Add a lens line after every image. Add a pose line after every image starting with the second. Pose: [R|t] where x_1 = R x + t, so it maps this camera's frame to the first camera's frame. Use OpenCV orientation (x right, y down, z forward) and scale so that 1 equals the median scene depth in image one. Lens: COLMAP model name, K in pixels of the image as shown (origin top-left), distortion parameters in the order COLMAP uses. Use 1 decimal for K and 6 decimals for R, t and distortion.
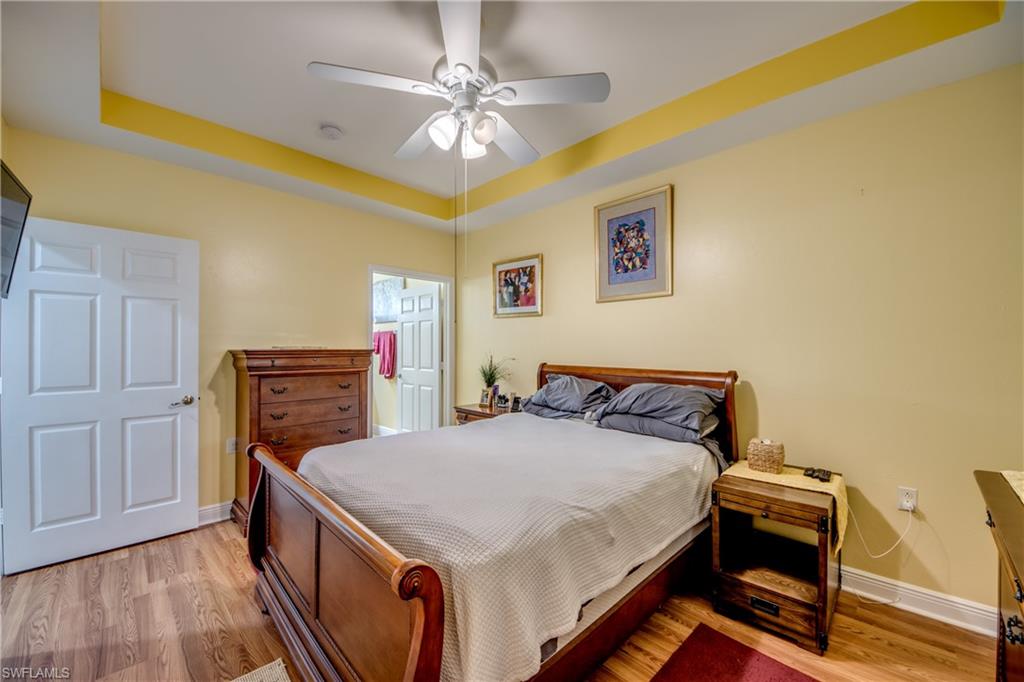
lens RADIAL K [[395.3, 0, 511.5], [0, 395.3, 346.8], [0, 0, 1]] dist [0.001451, -0.021495]
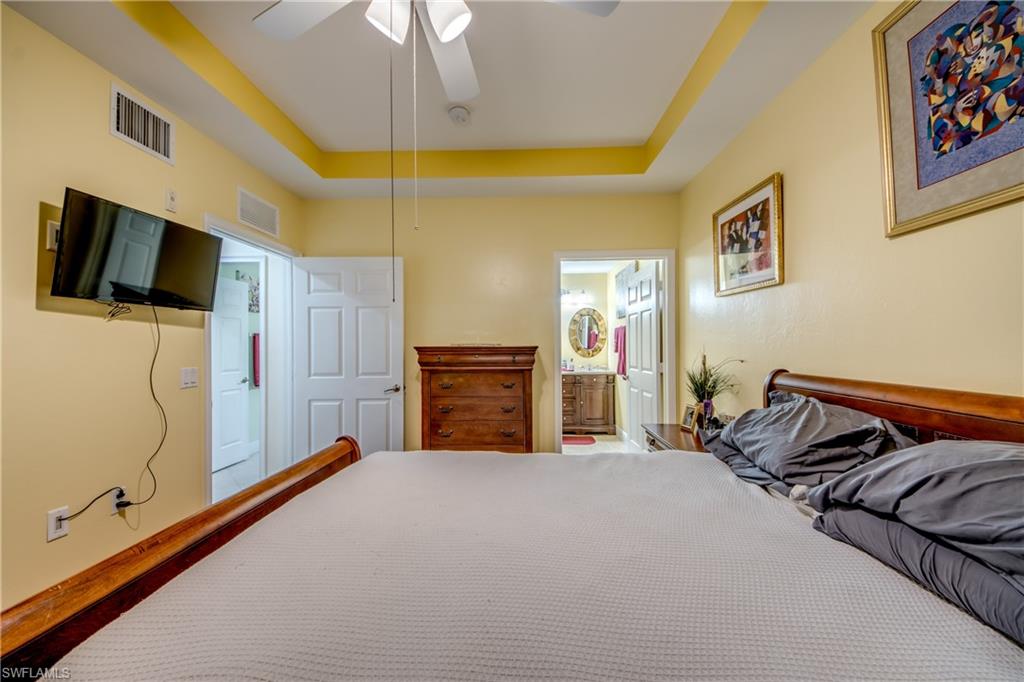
lens RADIAL K [[385.9, 0, 495.1], [0, 385.9, 342.5], [0, 0, 1]] dist [-0.000776, -0.006696]
pose [[0.660298, -0.011432, -0.750916, 0.252350], [0.007738, 0.999935, -0.008419, 0.005738], [0.750964, -0.000251, 0.660343, 0.396095]]
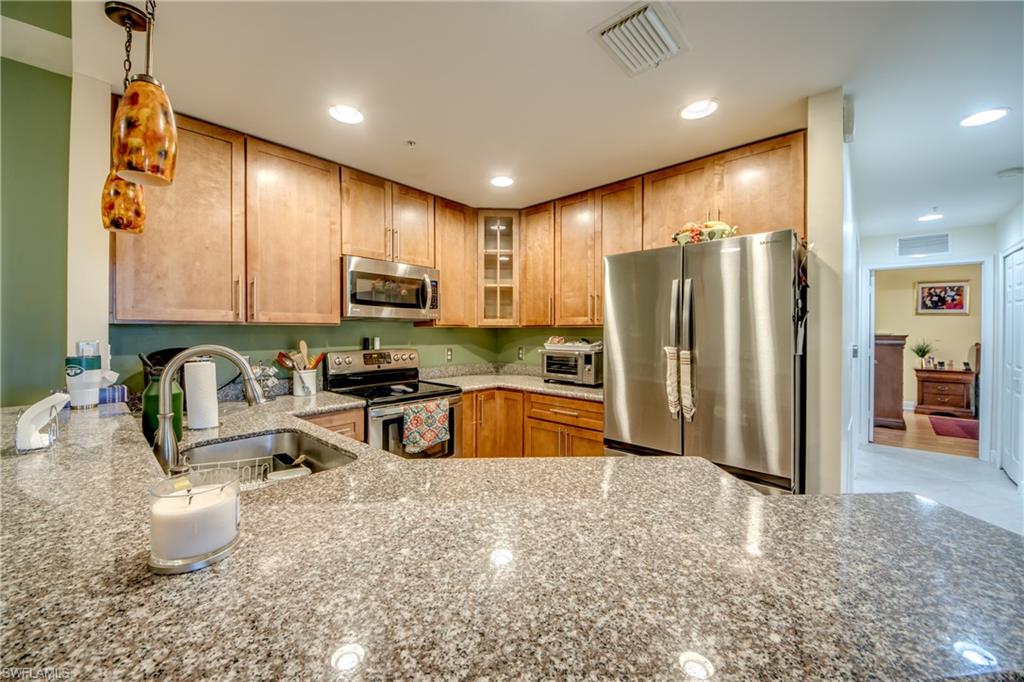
lens RADIAL K [[390.6, 0, 509.6], [0, 390.6, 331.7], [0, 0, 1]] dist [0.037217, -0.030946]
pose [[0.999177, 0.000461, 0.040565, -2.350969], [-0.000598, 0.999994, 0.003375, -0.013377], [-0.040563, -0.003396, 0.999171, -0.727412]]
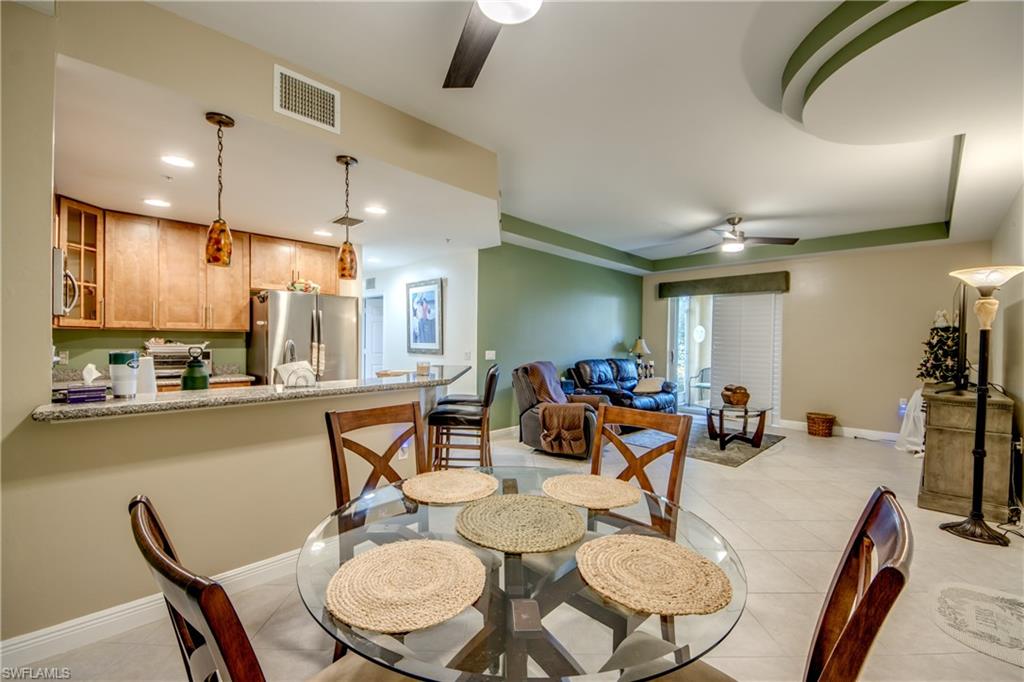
lens RADIAL K [[408.0, 0, 512.0], [0, 408.0, 341.0], [0, 0, 1]] dist [0.001436, -0.009904]
pose [[-0.008697, -0.002590, 0.999959, -3.389419], [-0.013065, 0.999912, 0.002476, -0.005592], [-0.999877, -0.013043, -0.008730, -0.754814]]
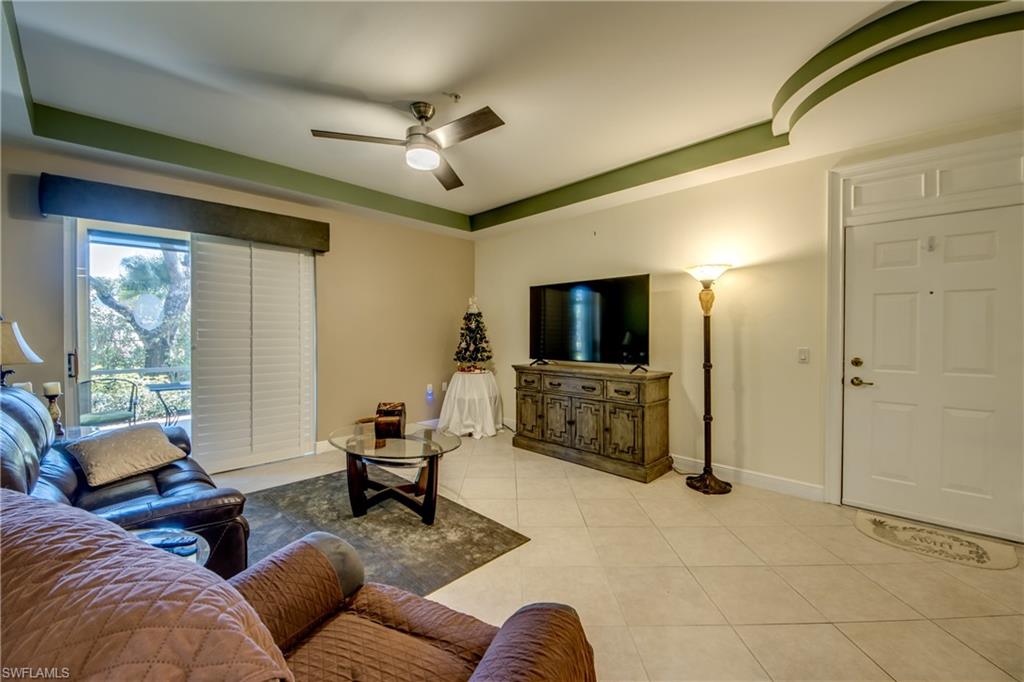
lens RADIAL K [[407.4, 0, 515.7], [0, 407.4, 334.9], [0, 0, 1]] dist [0.037113, -0.023966]
pose [[-0.999848, 0.000088, -0.017459, -2.023935], [-0.000058, 0.999965, 0.008378, -0.000217], [0.017460, 0.008378, -0.999812, -0.715252]]
